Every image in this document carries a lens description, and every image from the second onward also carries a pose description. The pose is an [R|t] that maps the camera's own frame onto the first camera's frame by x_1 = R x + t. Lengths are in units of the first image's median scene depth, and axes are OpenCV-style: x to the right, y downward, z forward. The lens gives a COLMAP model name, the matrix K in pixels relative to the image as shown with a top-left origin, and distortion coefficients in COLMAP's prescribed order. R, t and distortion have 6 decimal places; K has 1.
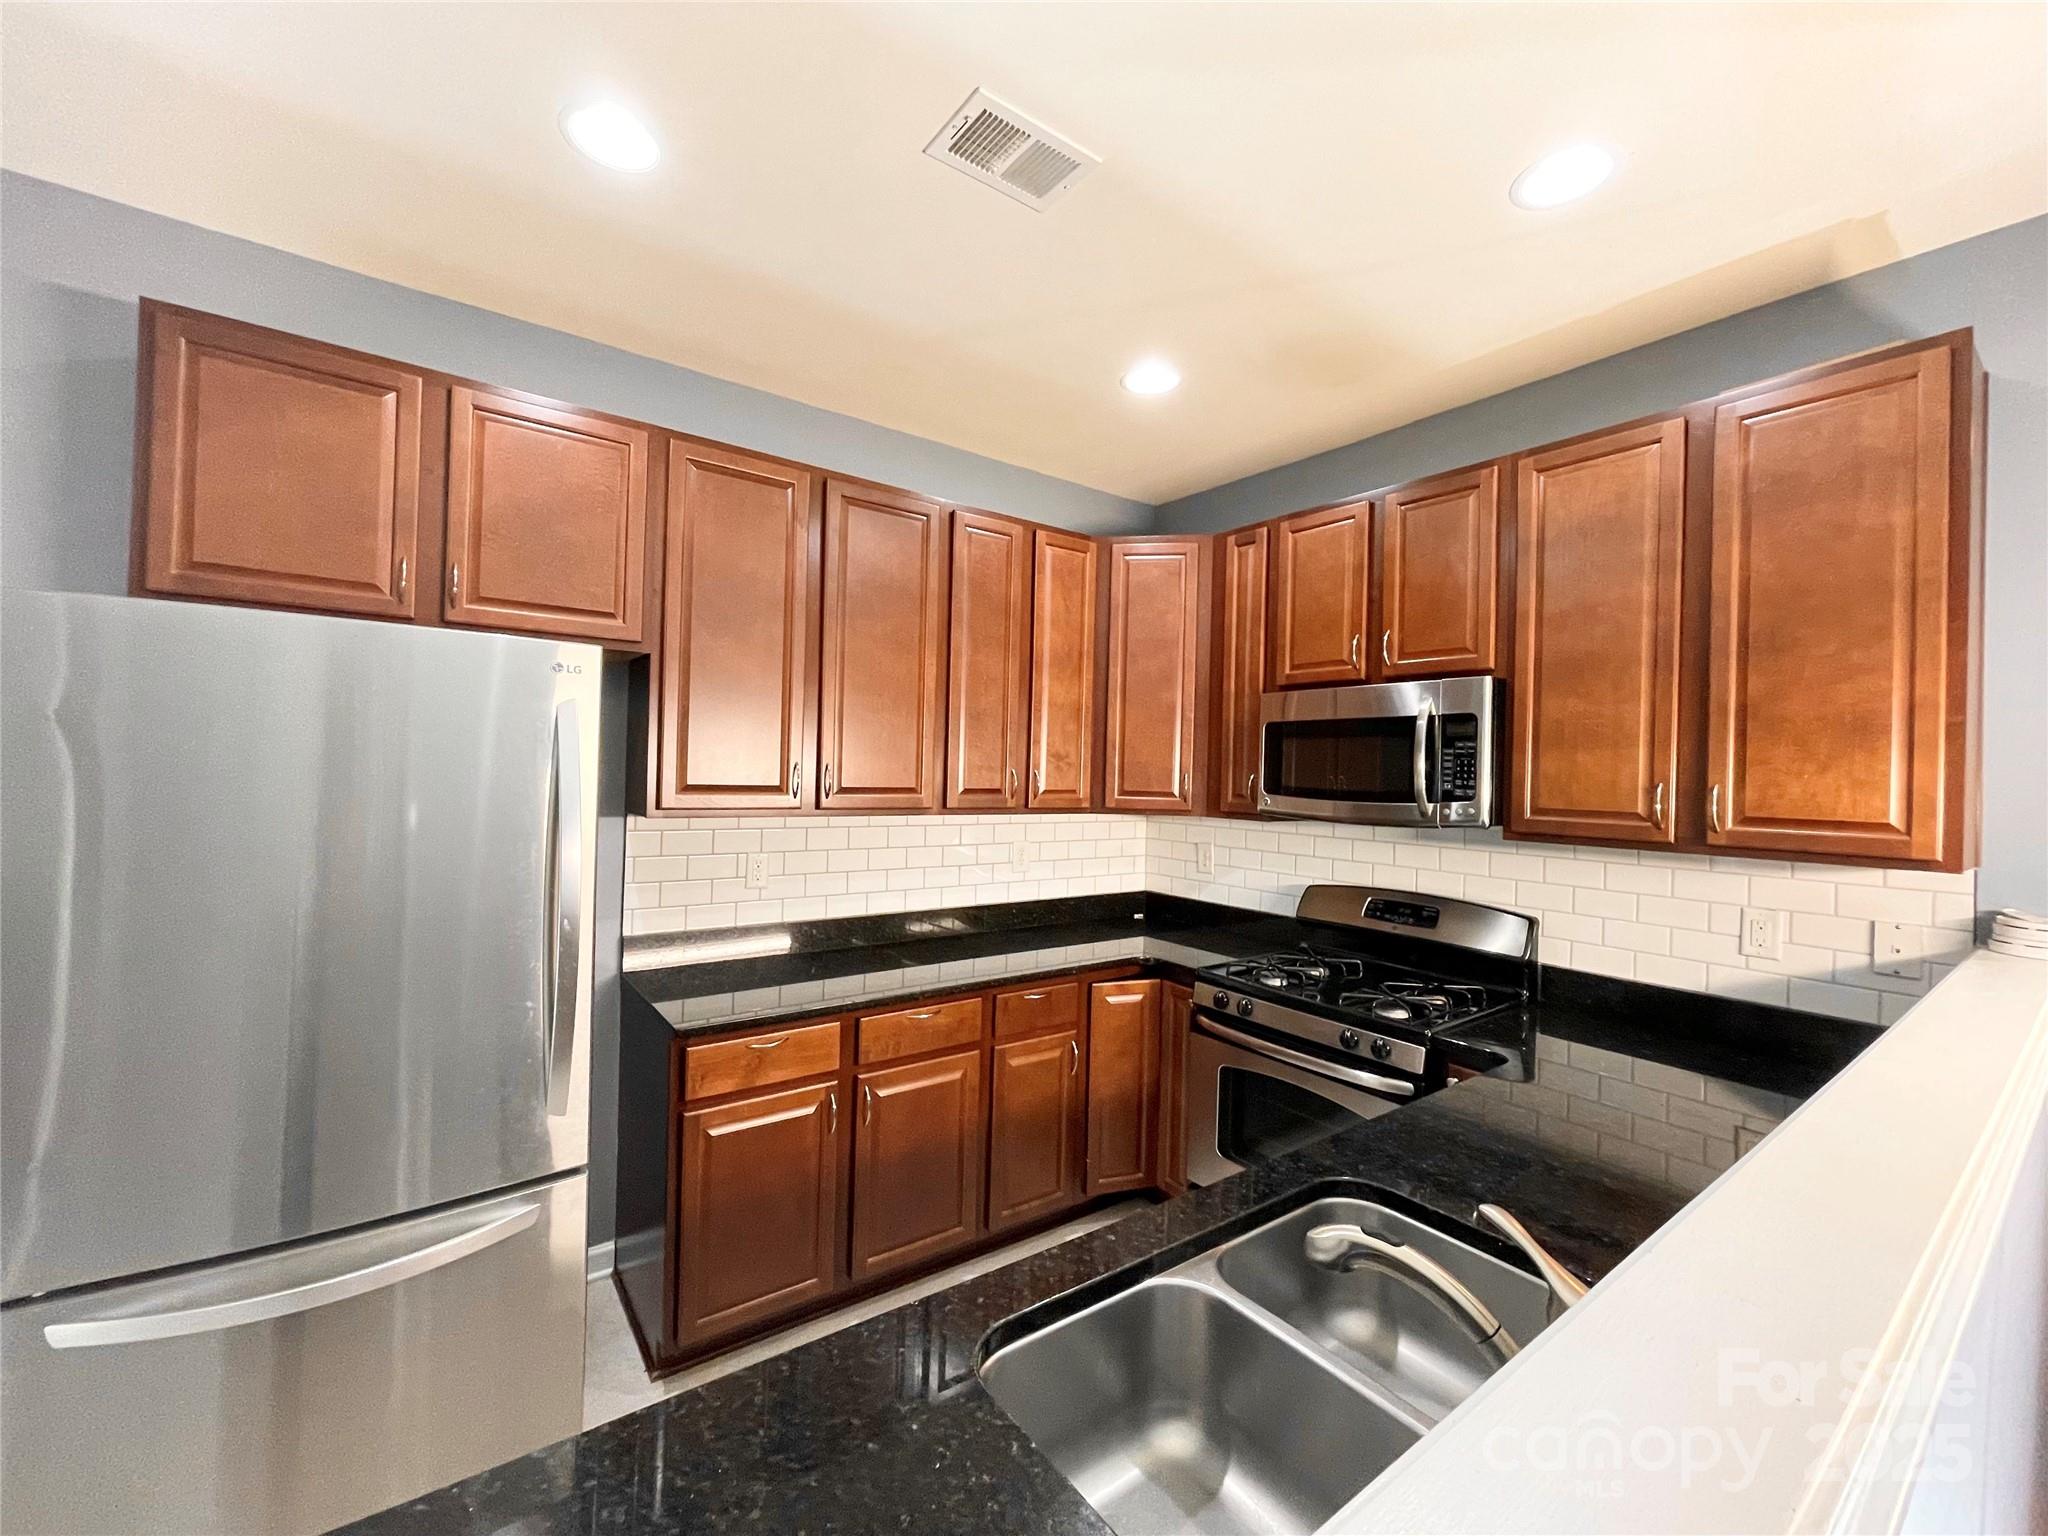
lens RADIAL K [[821.6, 0, 1014.8], [0, 821.6, 765.0], [0, 0, 1]] dist [-0.003711, -0.000787]
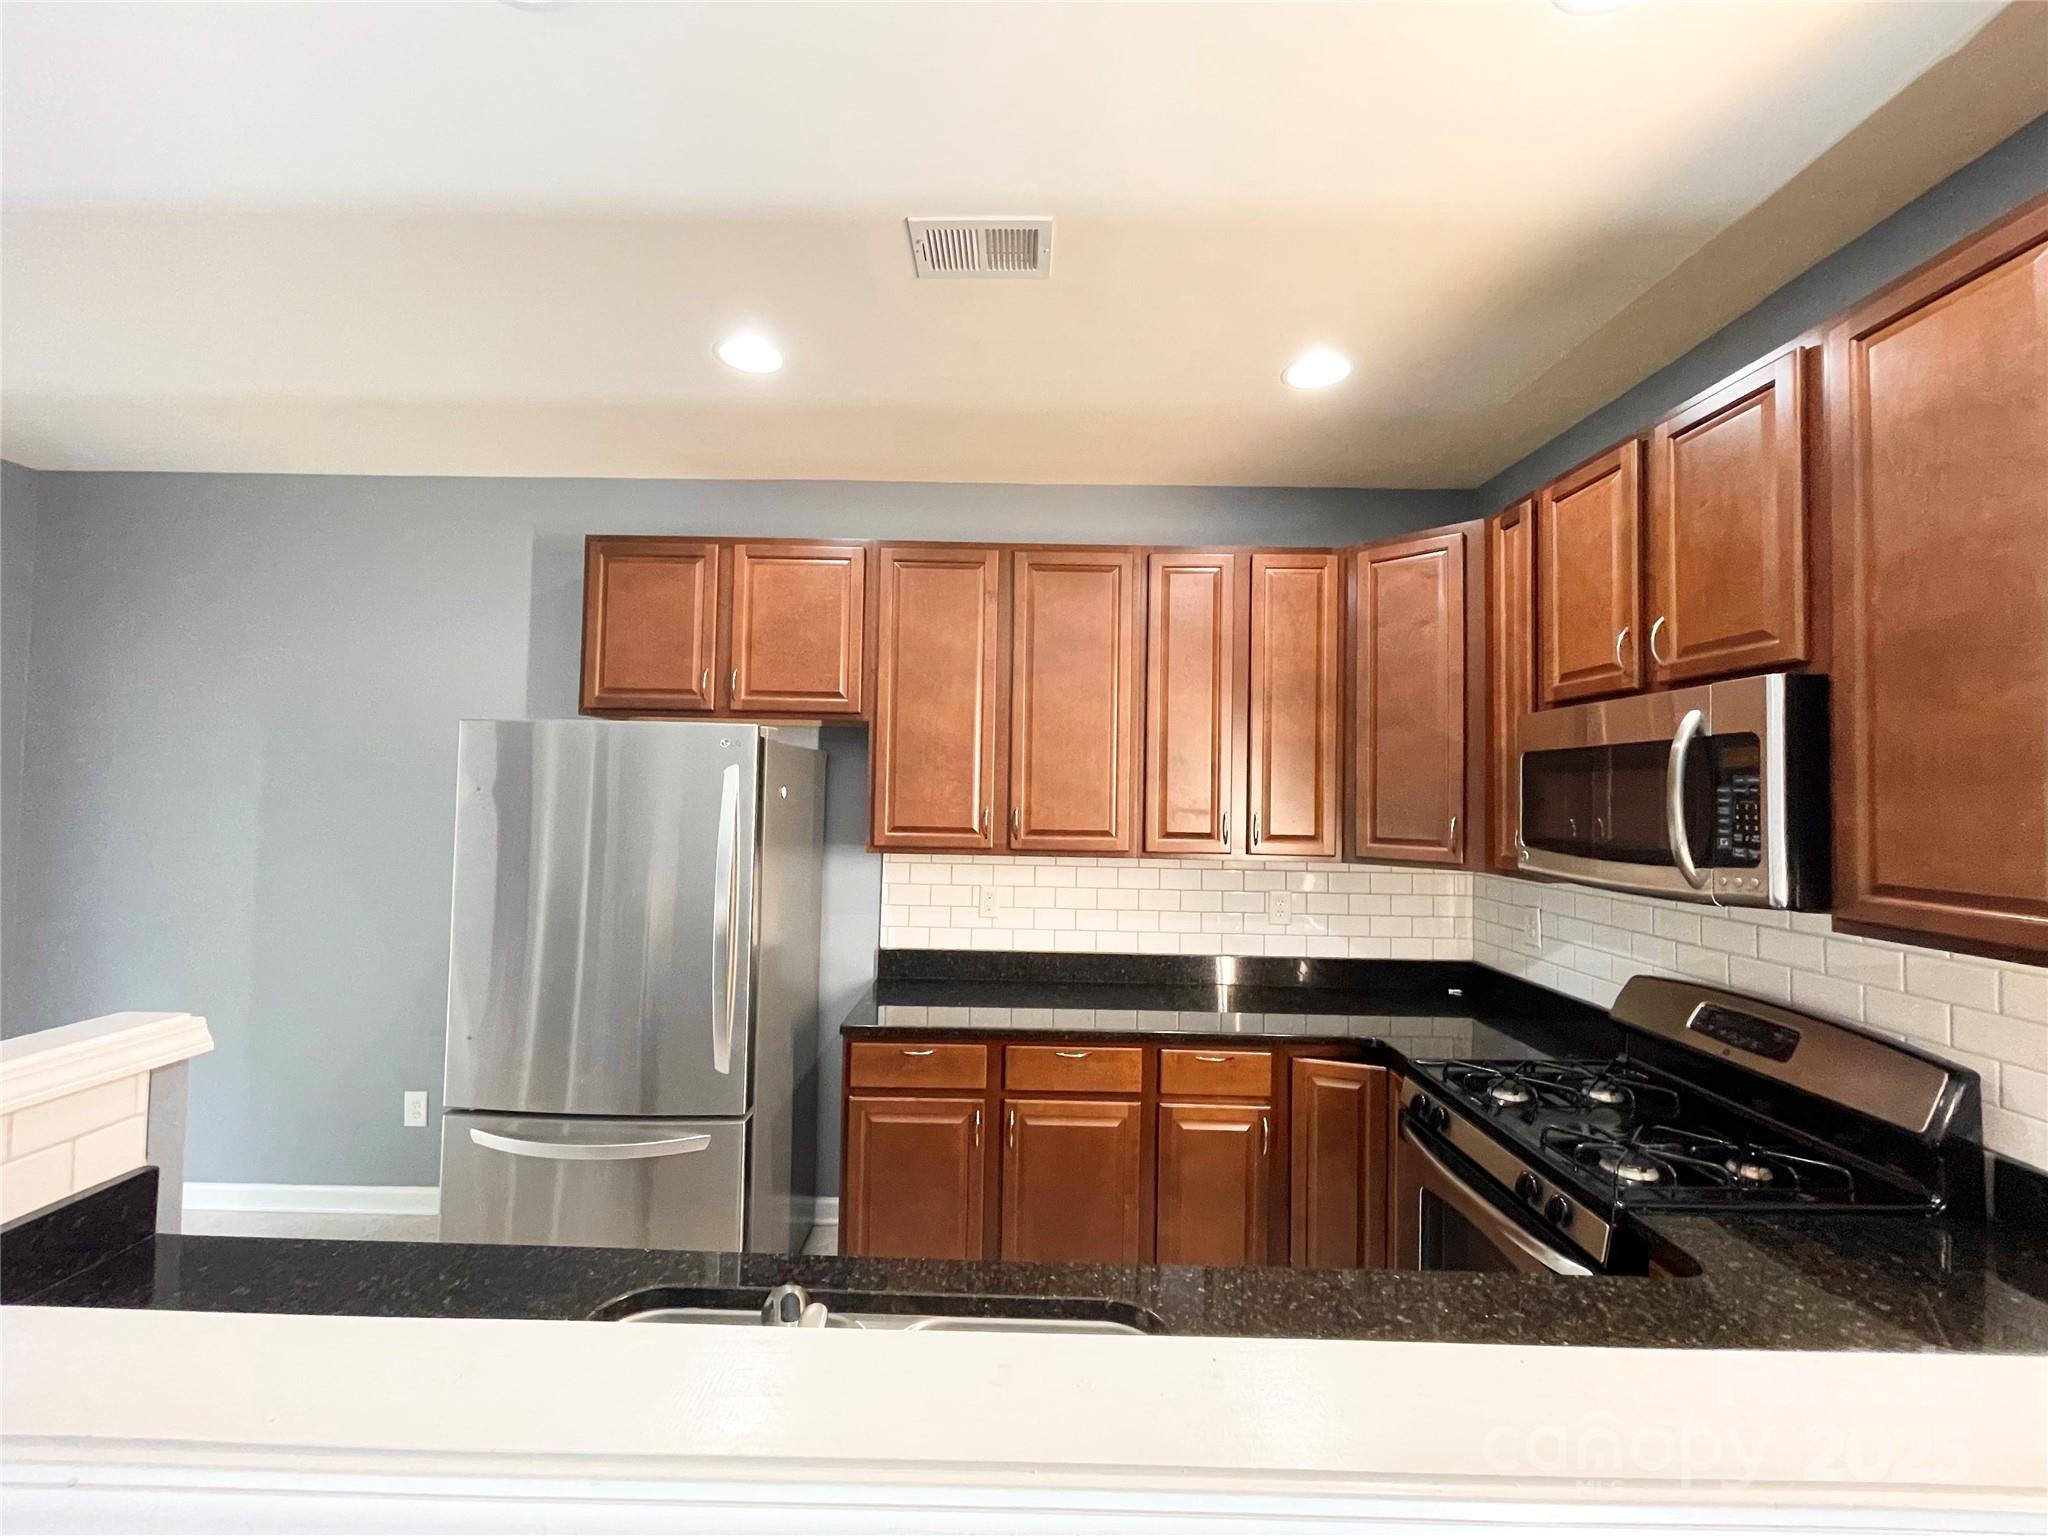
lens RADIAL K [[821.6, 0, 1009.6], [0, 821.6, 766.4], [0, 0, 1]] dist [-0.003711, -0.000787]
pose [[0.804315, -0.030260, -0.593432, 0.420905], [0.006622, 0.999097, -0.041971, -0.011211], [0.594167, 0.029828, 0.803789, 0.113606]]
